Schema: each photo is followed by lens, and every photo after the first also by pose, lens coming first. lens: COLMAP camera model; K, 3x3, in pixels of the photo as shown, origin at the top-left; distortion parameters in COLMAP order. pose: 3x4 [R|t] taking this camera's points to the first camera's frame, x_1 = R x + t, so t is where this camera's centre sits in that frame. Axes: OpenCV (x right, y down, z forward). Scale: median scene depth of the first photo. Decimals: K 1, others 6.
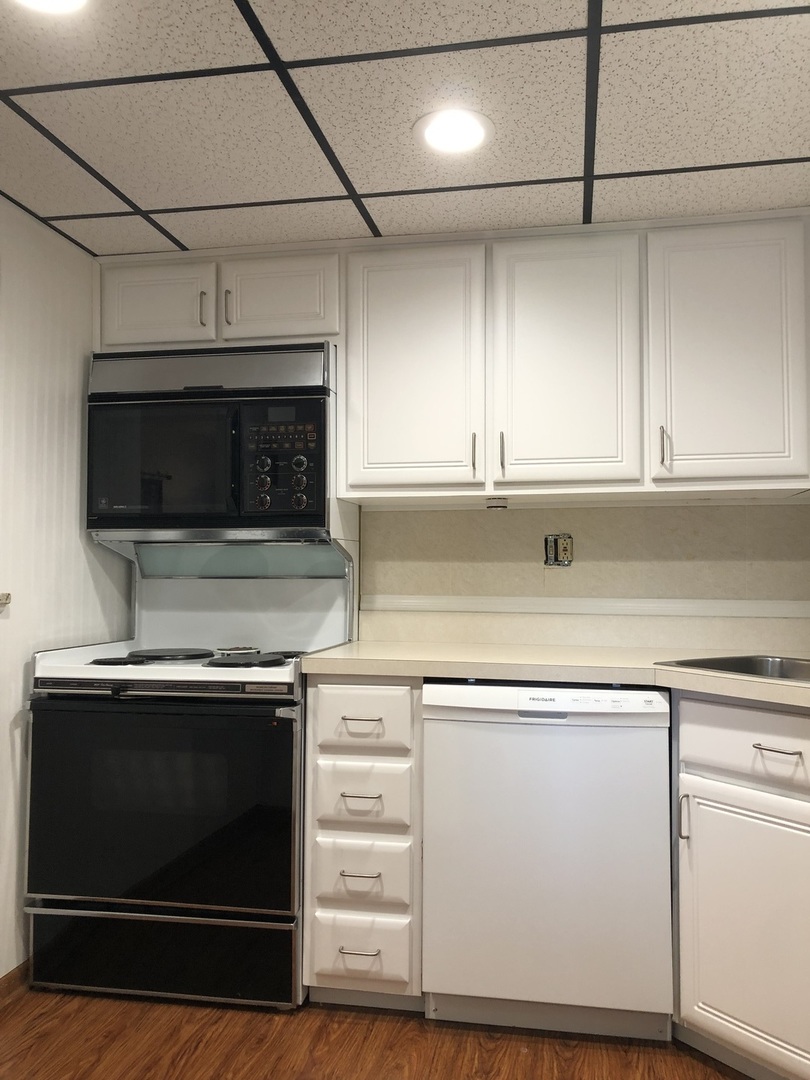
lens RADIAL K [[890.5, 0, 405.0], [0, 890.5, 540.0], [0, 0, 1]] dist [0.013187, -0.002897]
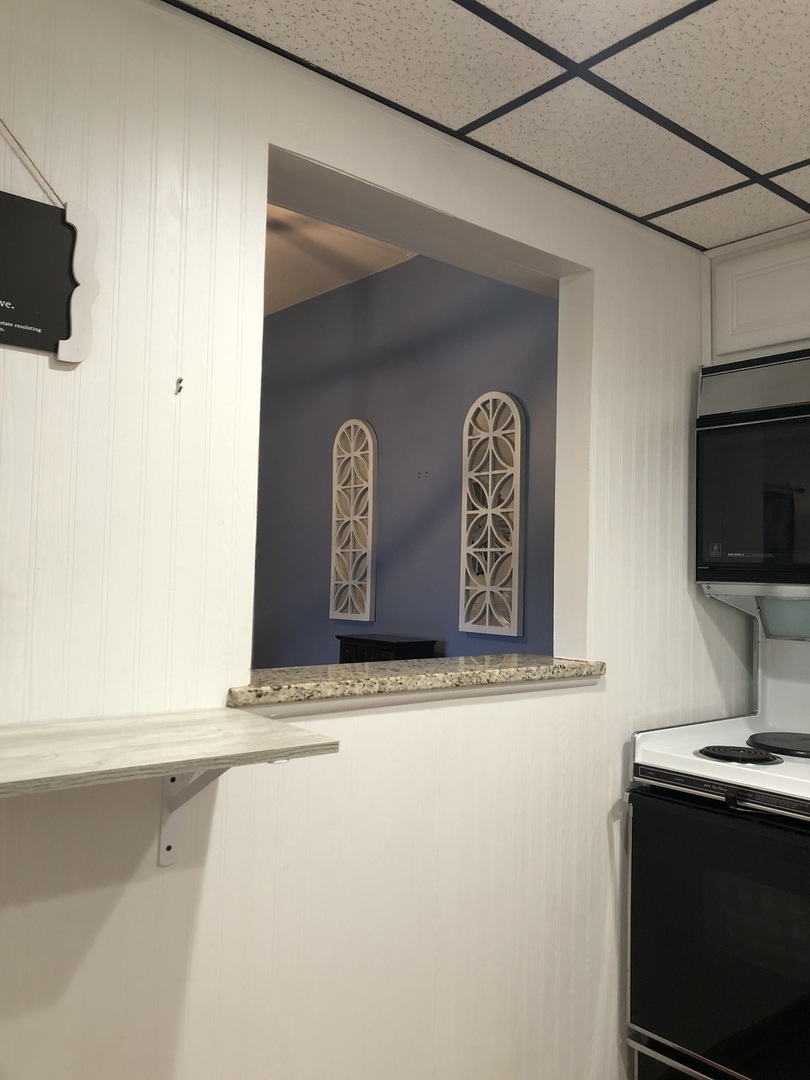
lens RADIAL K [[890.5, 0, 405.0], [0, 890.5, 540.0], [0, 0, 1]] dist [0.013187, -0.002897]
pose [[0.780215, -0.012341, -0.625390, -0.049692], [0.007142, 0.999916, -0.010822, -0.043273], [0.625471, 0.003977, 0.780237, 0.186297]]
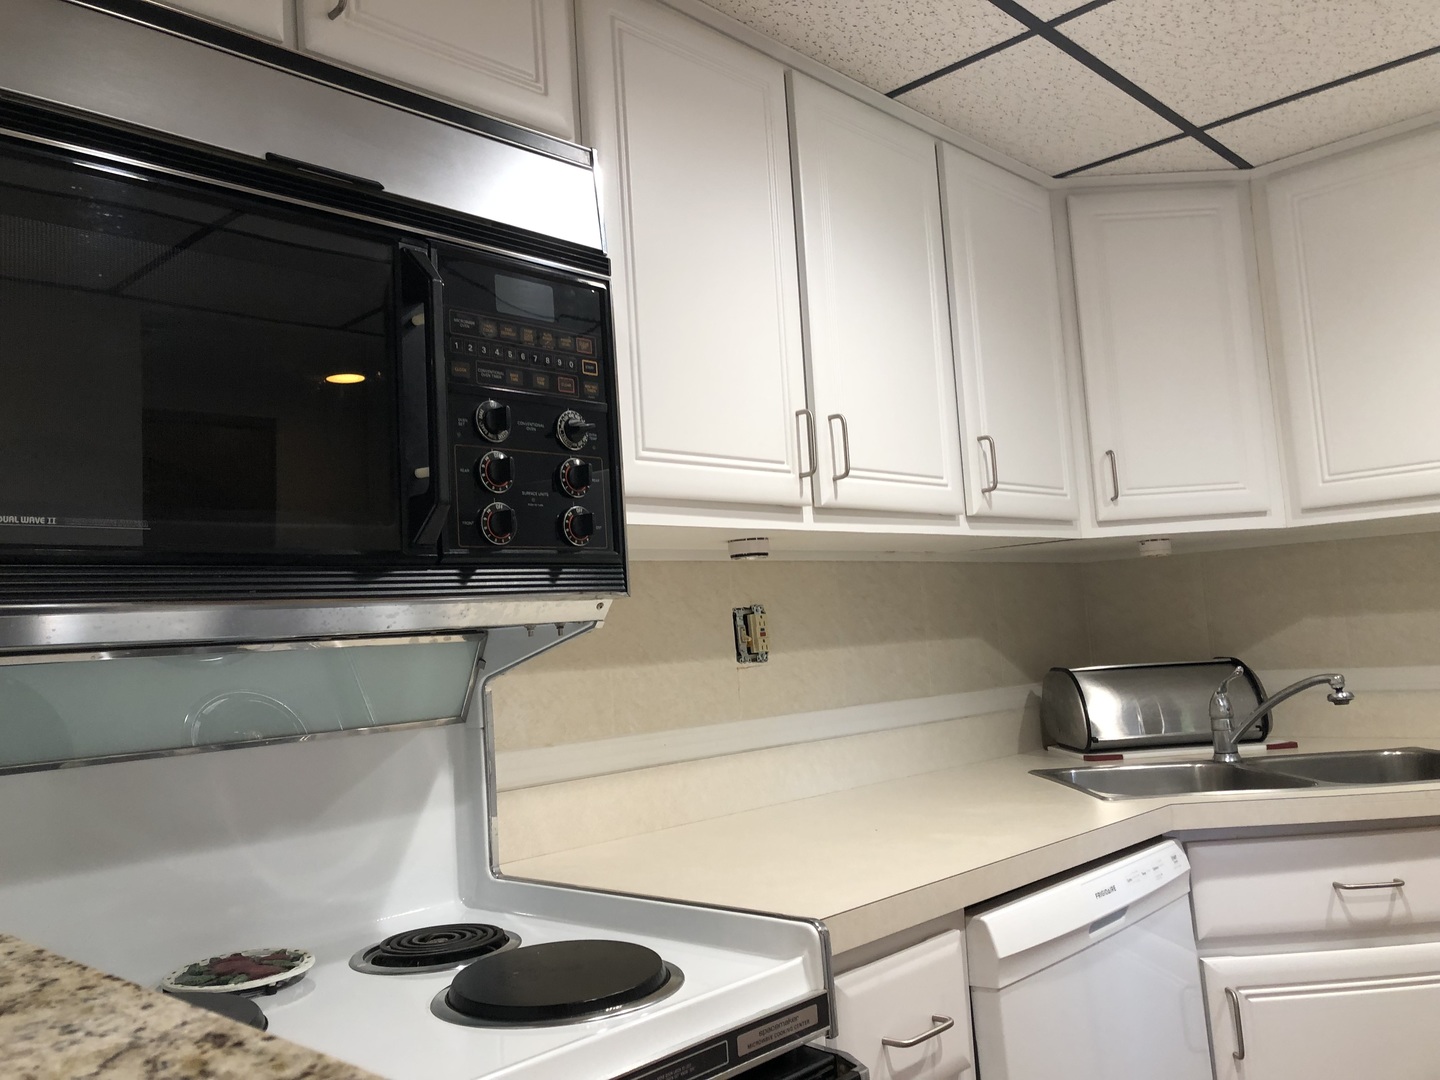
lens RADIAL K [[1201.2, 0, 714.0], [0, 1201.2, 529.8], [0, 0, 1]] dist [0.060071, -0.053766]
pose [[0.524439, 0.041560, 0.850433, -0.529817], [0.032728, 0.997086, -0.068909, -0.003522], [-0.850819, 0.063972, 0.521551, 0.662476]]
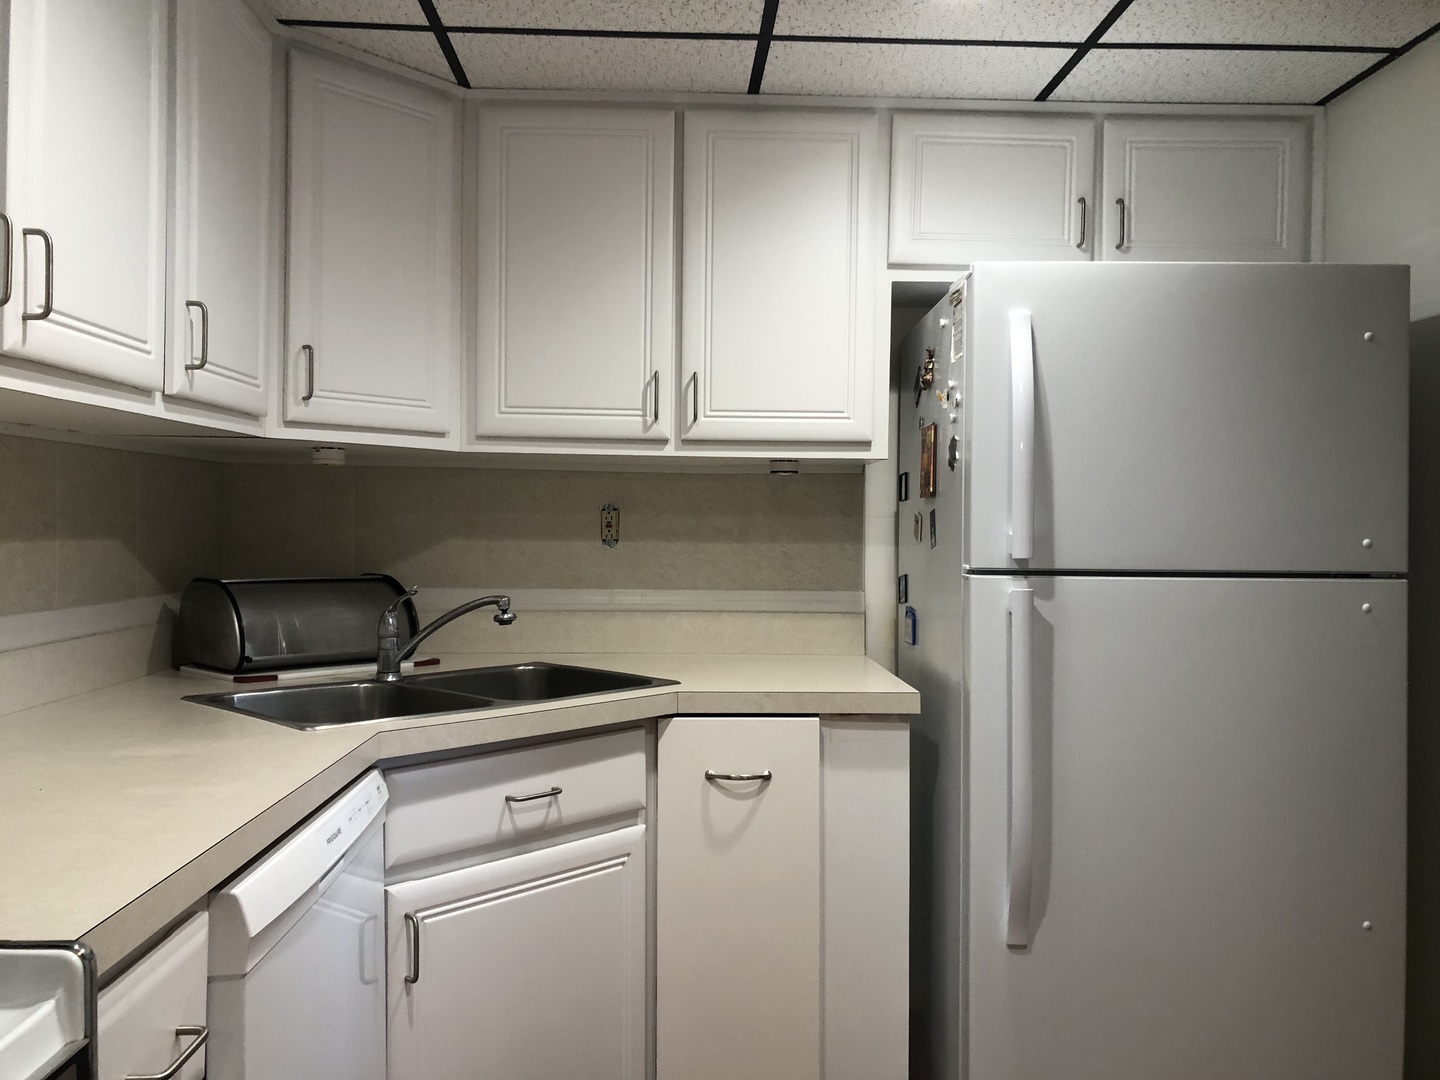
lens RADIAL K [[1187.7, 0, 723.3], [0, 1187.7, 521.2], [0, 0, 1]] dist [0.038335, -0.041108]
pose [[-0.231244, -0.005111, 0.972882, -0.461879], [-0.051784, 0.998633, -0.007062, -0.004635], [-0.971517, -0.052013, -0.231193, 0.790122]]
